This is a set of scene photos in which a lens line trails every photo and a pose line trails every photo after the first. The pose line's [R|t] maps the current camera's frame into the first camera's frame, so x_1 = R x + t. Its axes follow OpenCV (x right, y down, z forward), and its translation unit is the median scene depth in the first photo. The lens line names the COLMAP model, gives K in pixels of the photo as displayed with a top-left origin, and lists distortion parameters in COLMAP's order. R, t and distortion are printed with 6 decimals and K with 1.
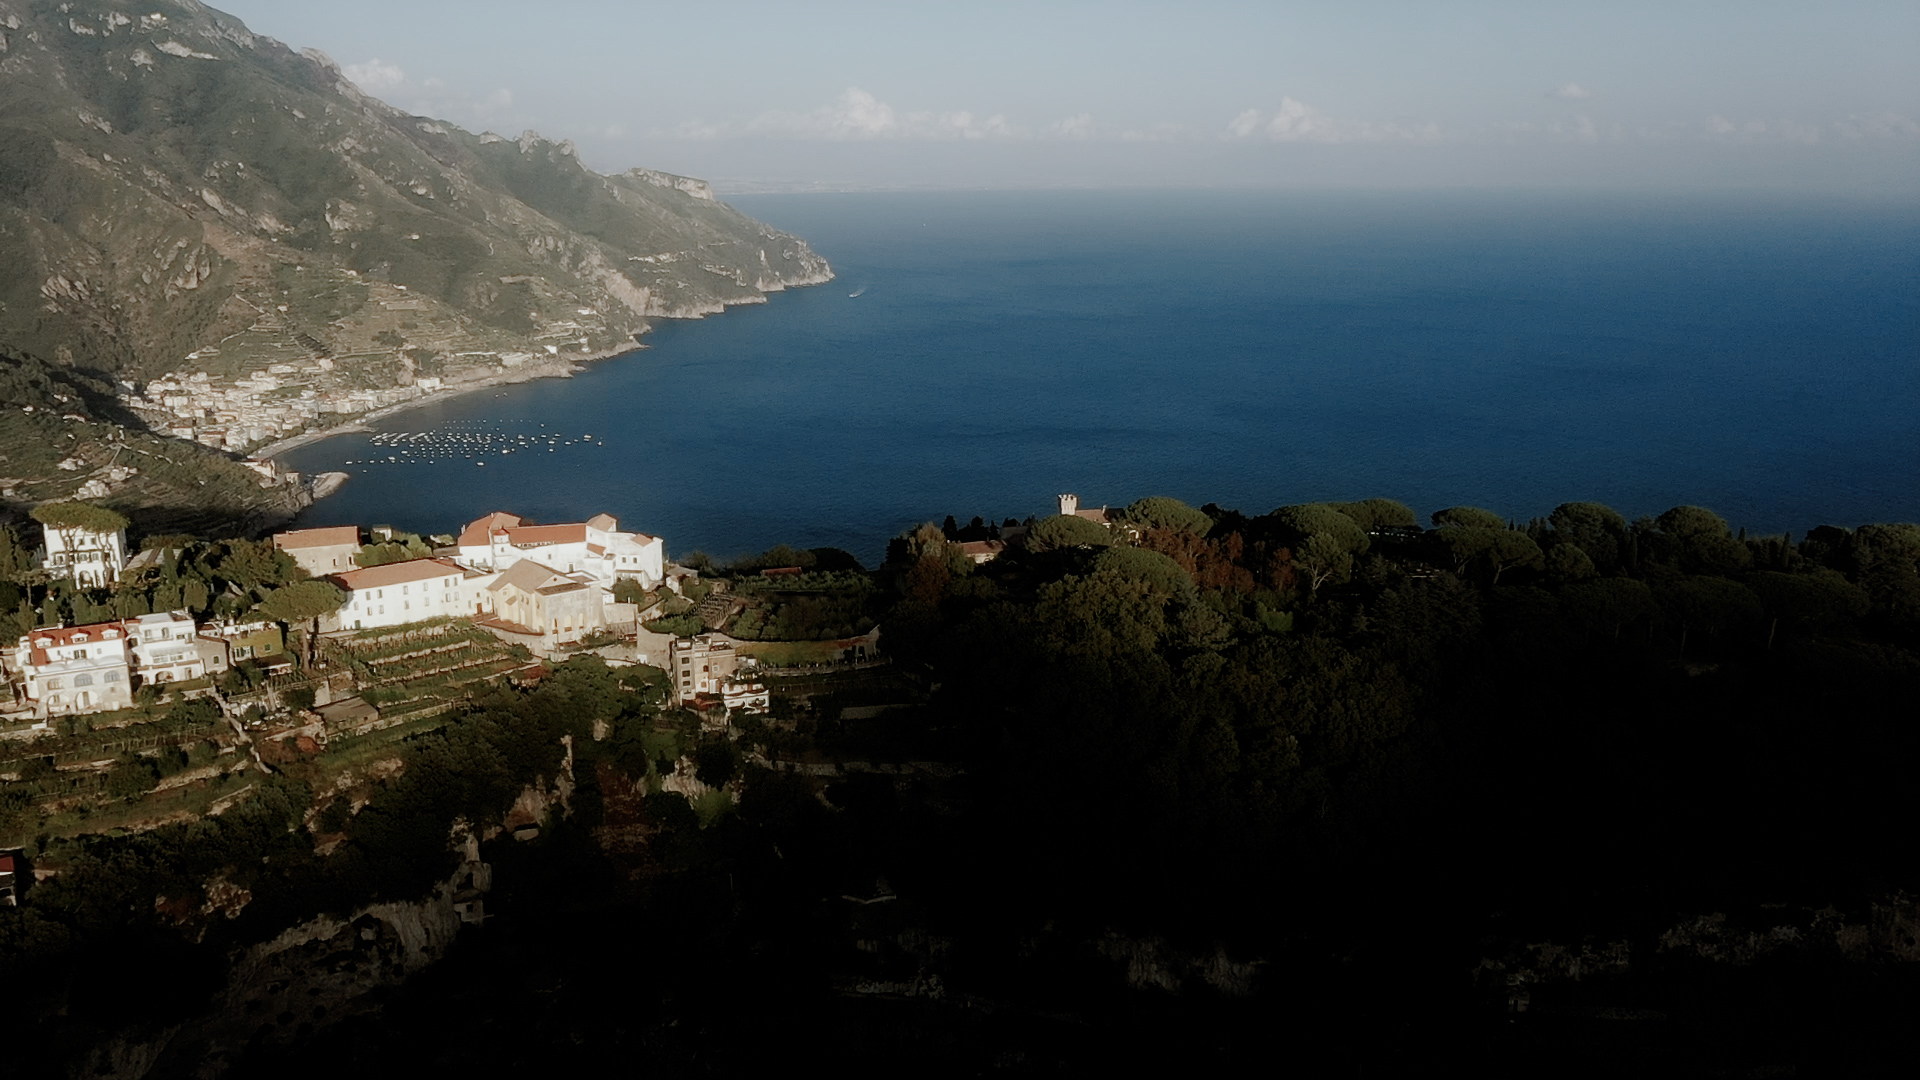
lens RADIAL K [[1555.3, 0, 960.0], [0, 1555.3, 540.0], [0, 0, 1]] dist [-0.000551, 0.004516]
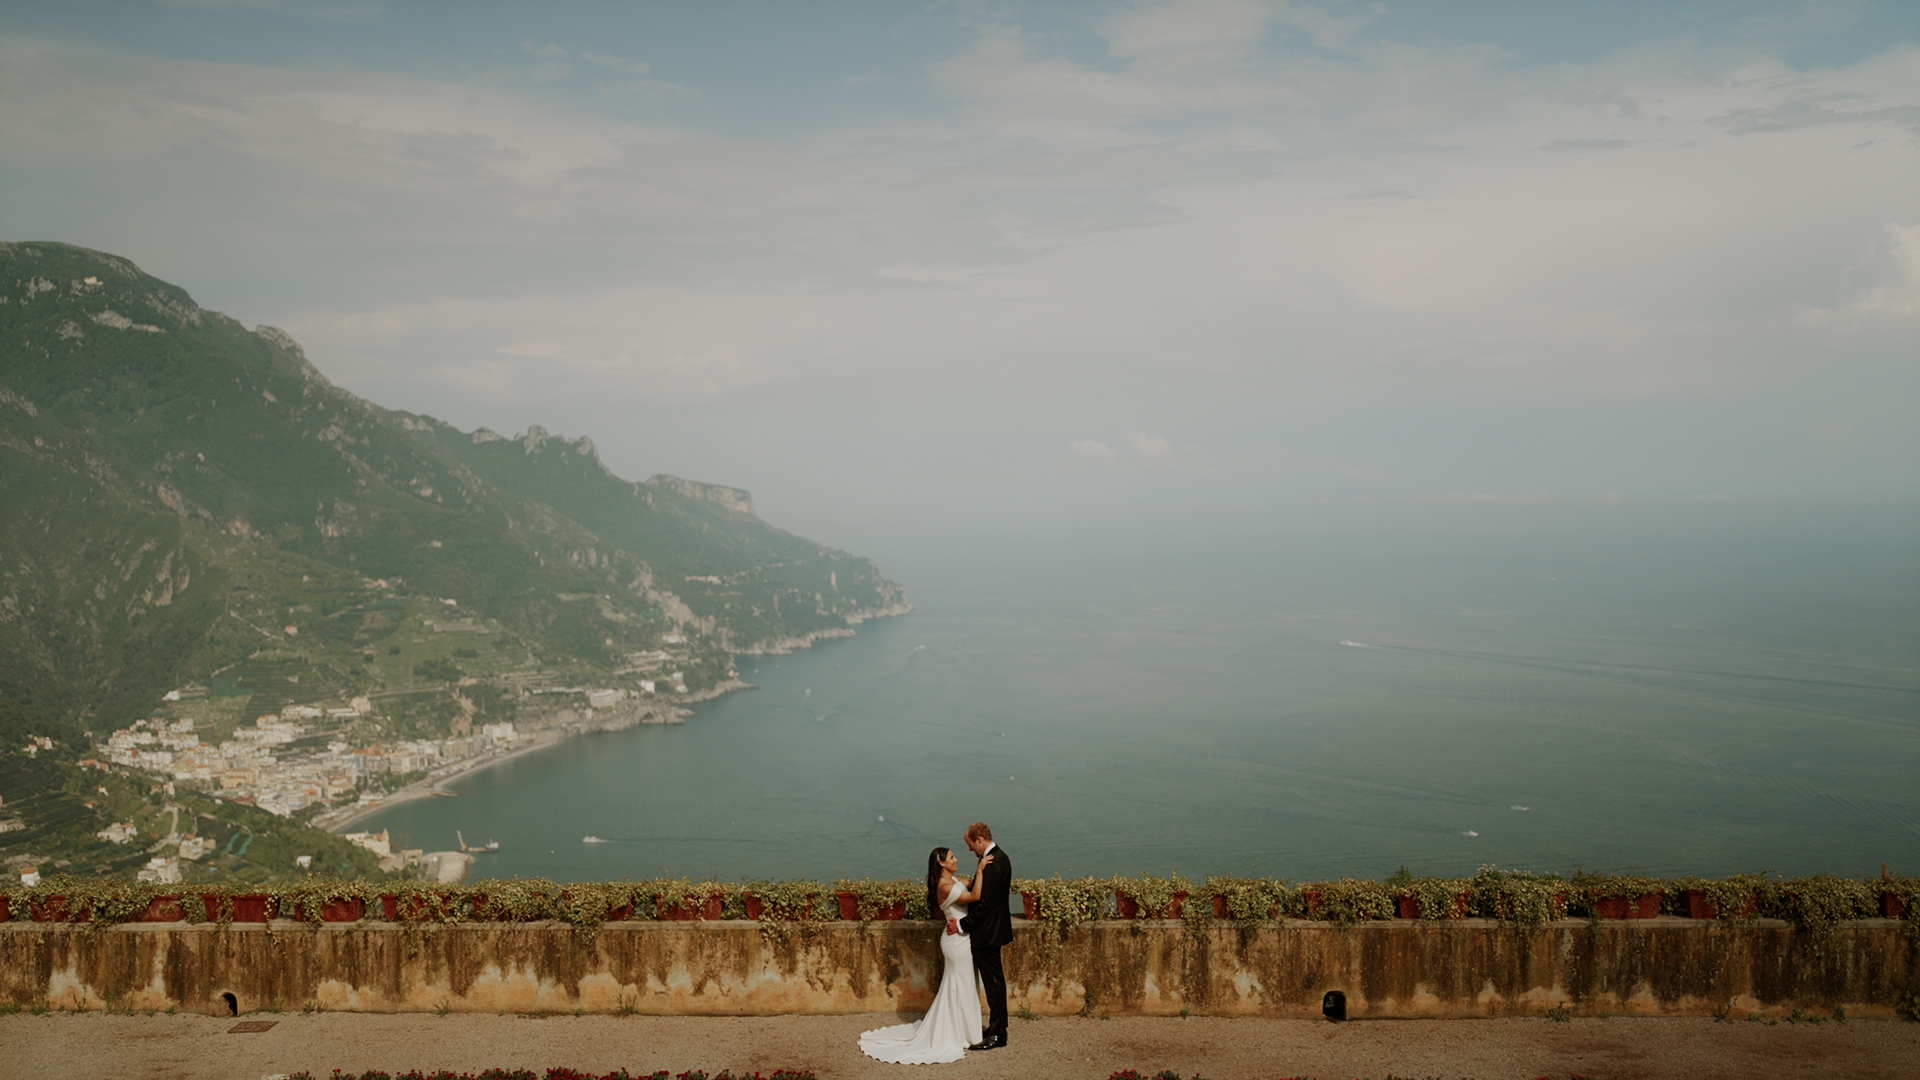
lens RADIAL K [[1942.4, 0, 1022.9], [0, 1942.4, 512.8], [0, 0, 1]] dist [-0.012055, -0.013953]
pose [[0.999575, -0.016563, 0.024007, -0.118582], [0.021504, 0.974593, -0.222950, 0.002611], [-0.019704, 0.223372, 0.974534, 0.117011]]
